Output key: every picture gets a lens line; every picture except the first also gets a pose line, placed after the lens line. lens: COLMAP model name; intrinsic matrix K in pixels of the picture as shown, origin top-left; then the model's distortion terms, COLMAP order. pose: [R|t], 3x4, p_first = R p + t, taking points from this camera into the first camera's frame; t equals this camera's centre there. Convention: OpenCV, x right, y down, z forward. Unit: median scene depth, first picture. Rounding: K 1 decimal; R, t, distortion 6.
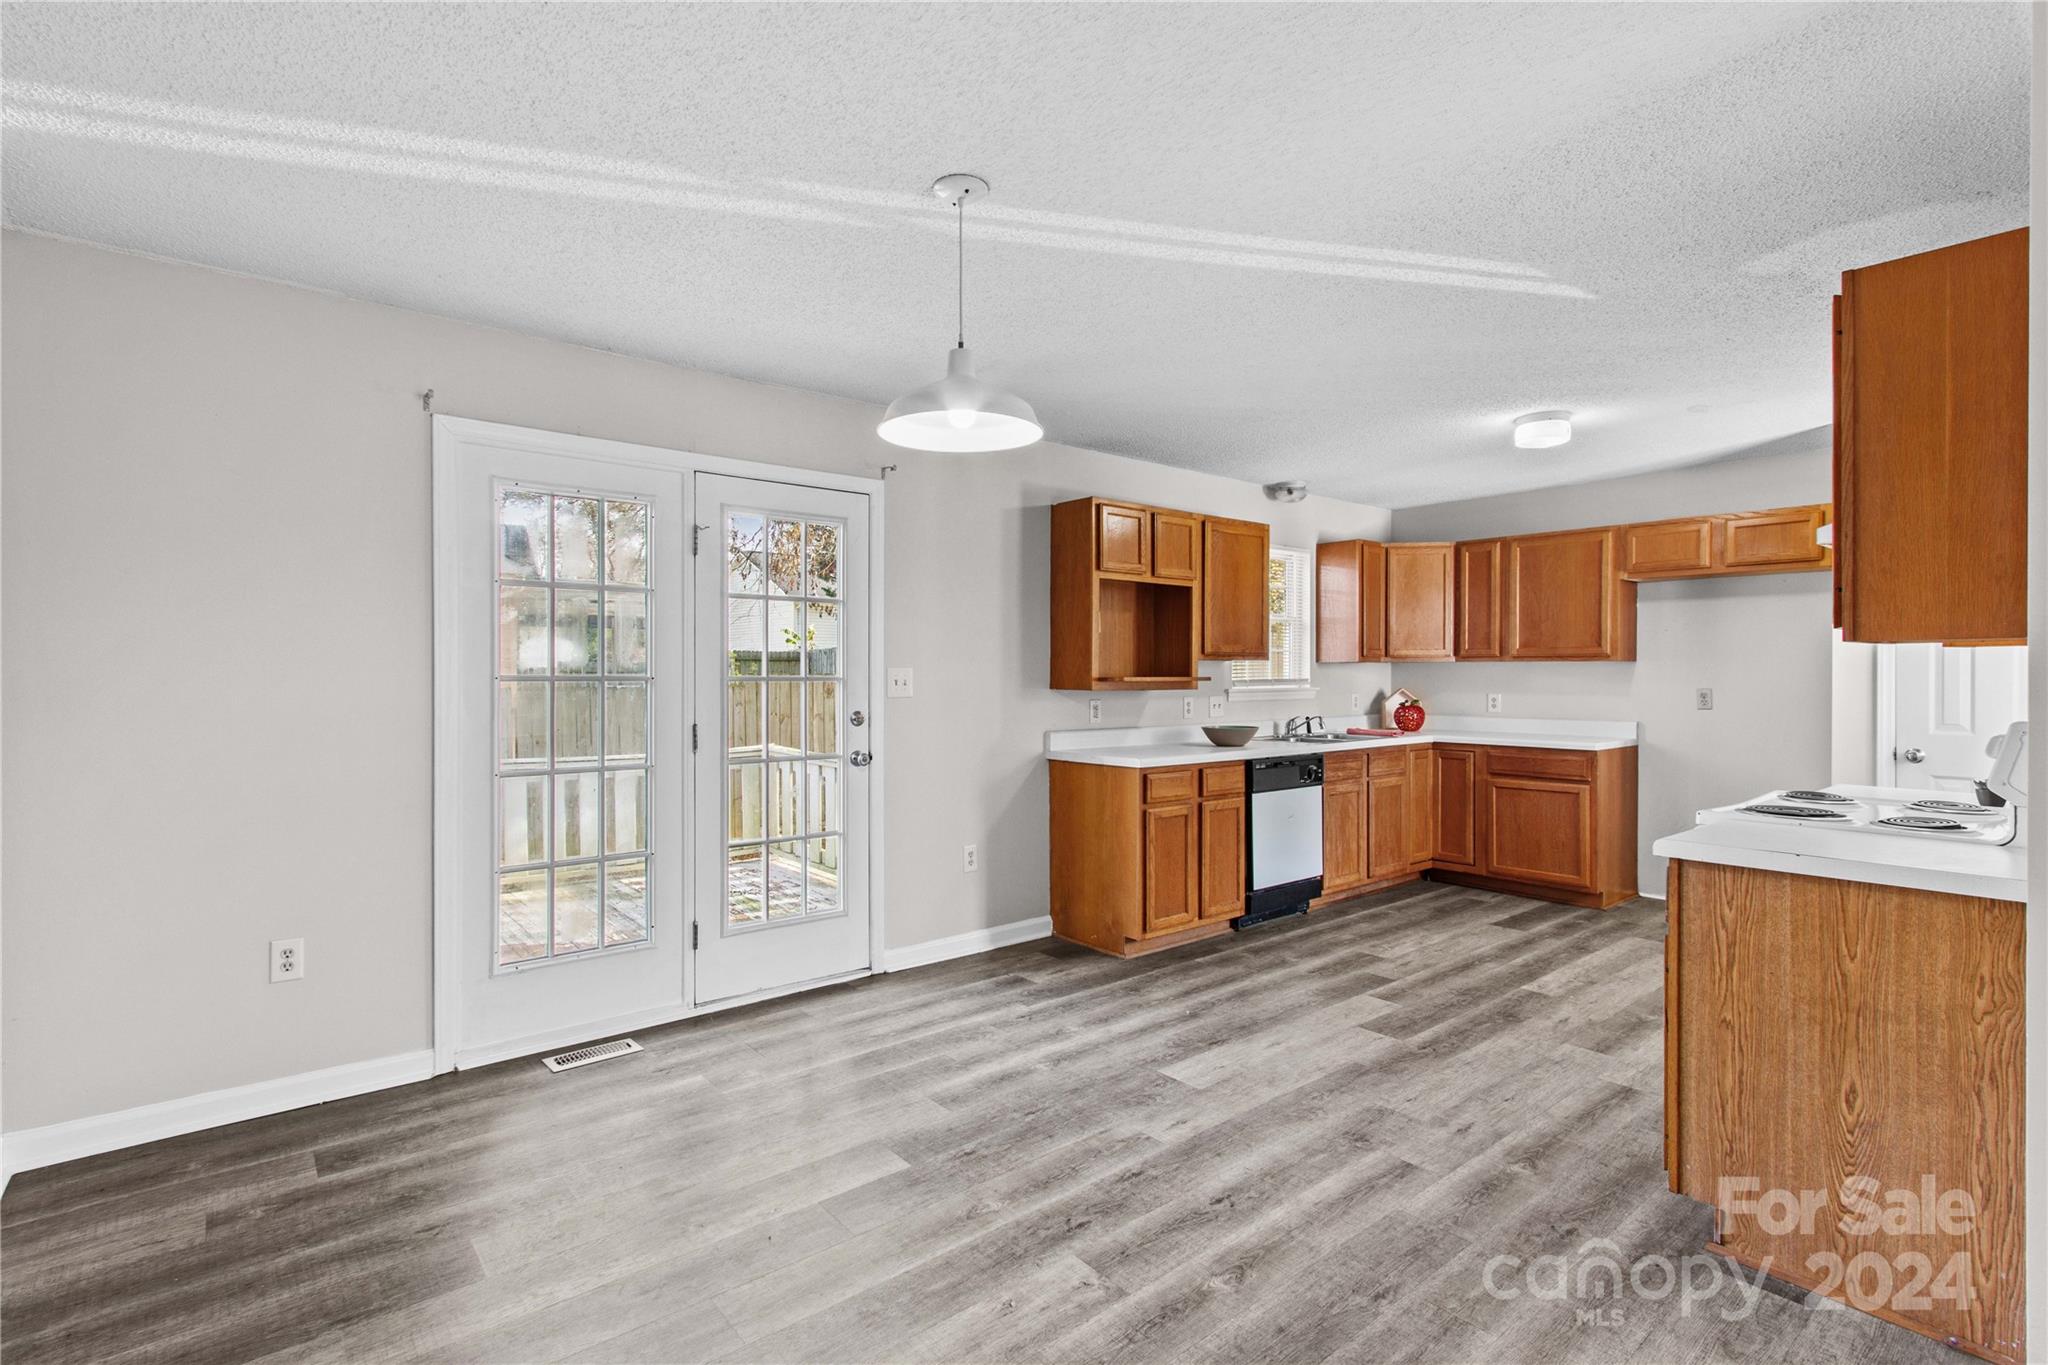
lens RADIAL K [[961.2, 0, 1004.2], [0, 961.2, 681.5], [0, 0, 1]] dist [-0.002340, 0.002154]
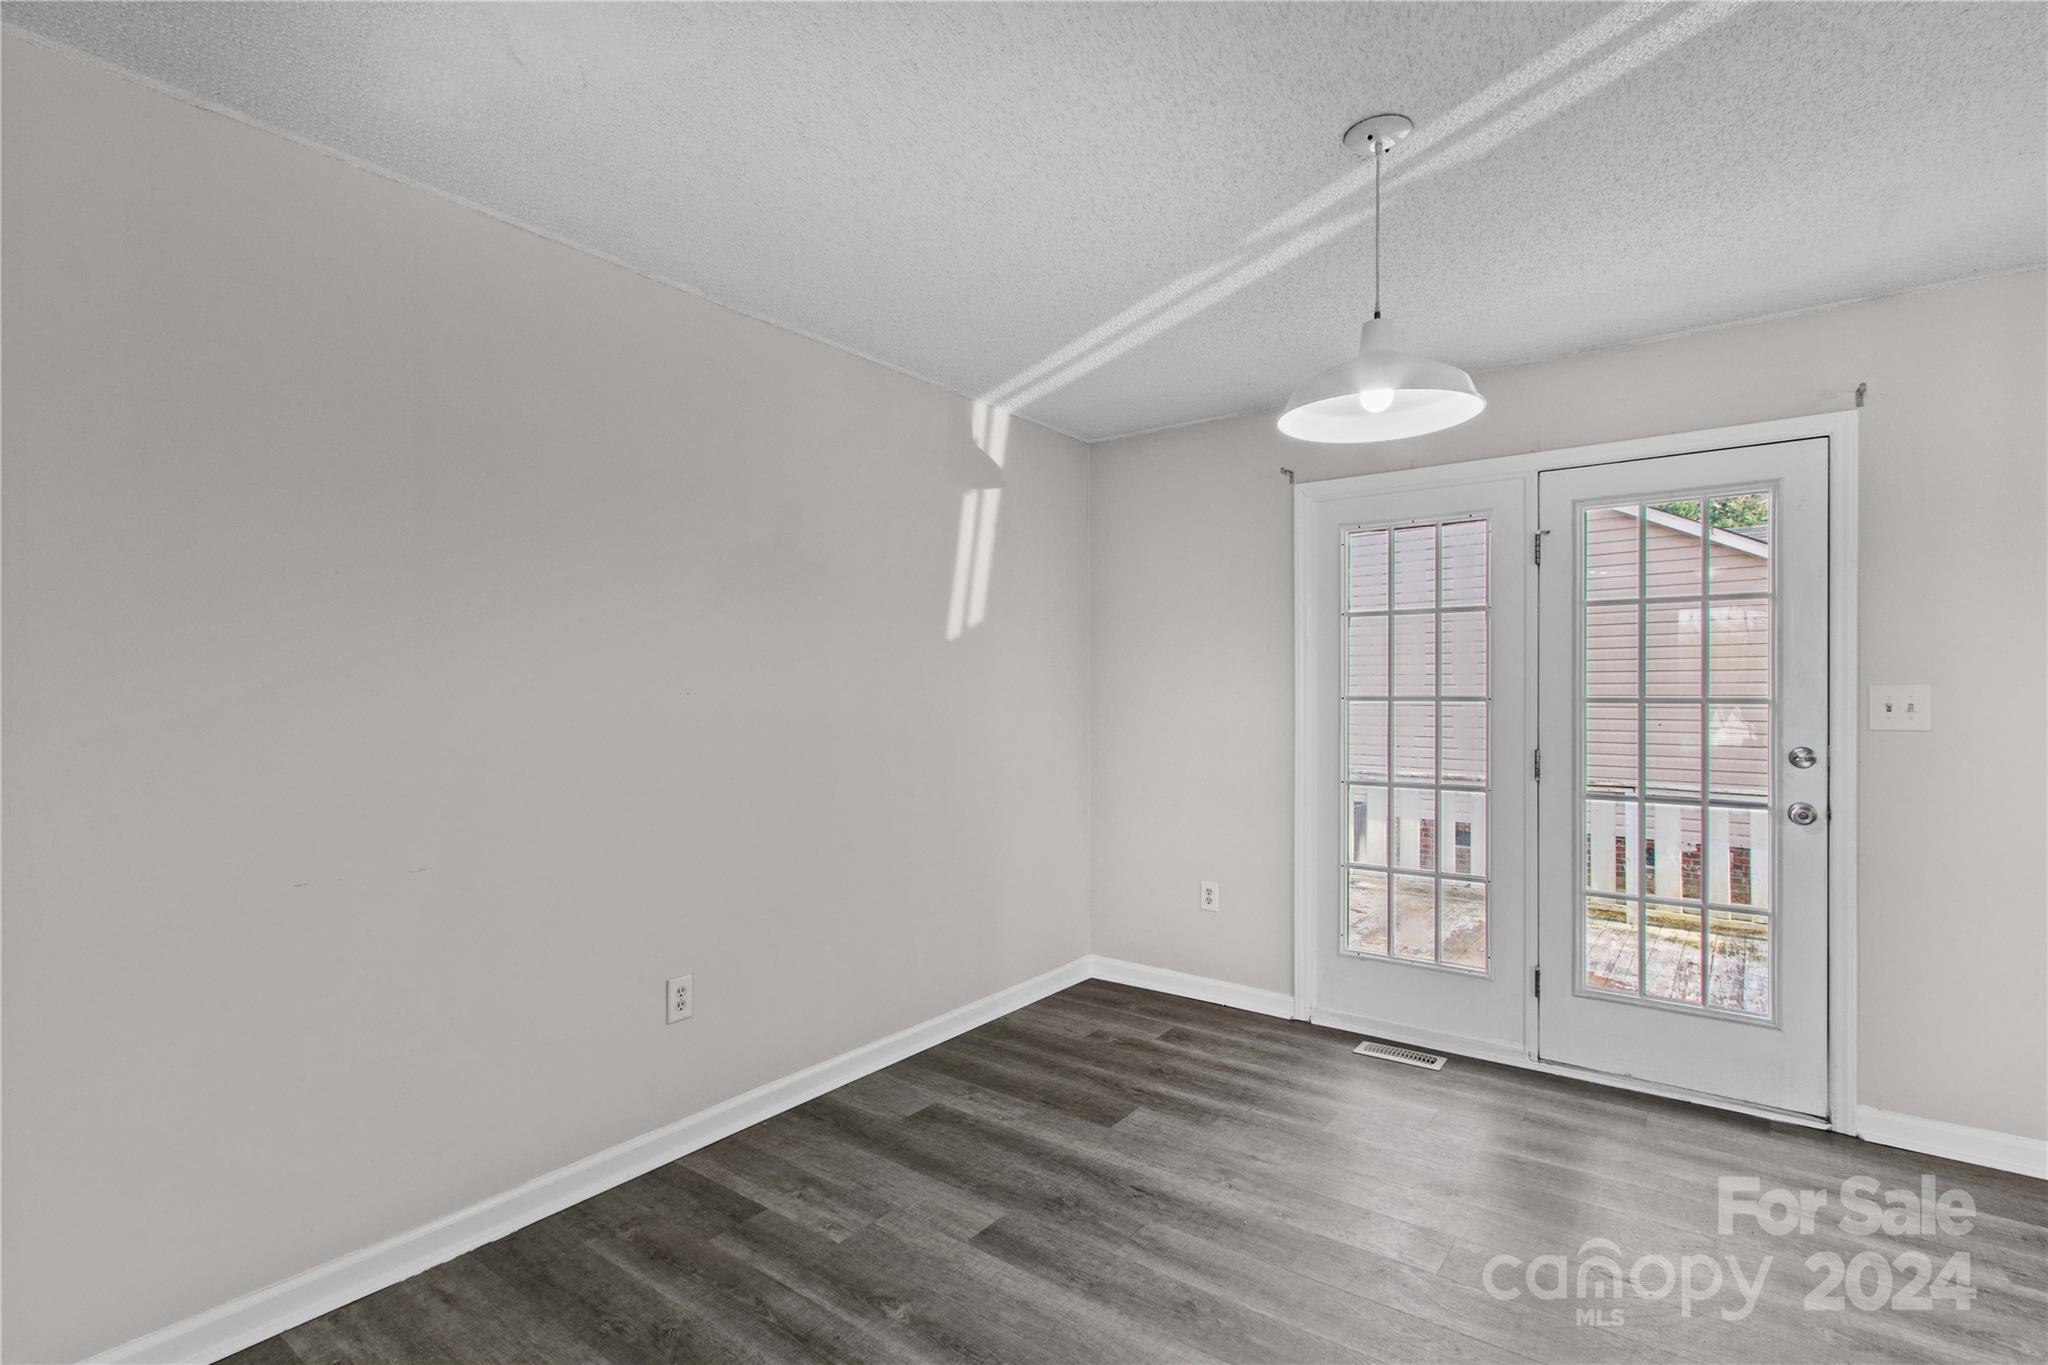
lens RADIAL K [[958.7, 0, 1014.4], [0, 958.7, 691.5], [0, 0, 1]] dist [-0.000592, 0.000516]
pose [[0.240315, 0.000017, -0.970695, 0.393375], [-0.007437, 0.999971, -0.001823, -0.004732], [0.970666, 0.007657, 0.240308, 0.266788]]
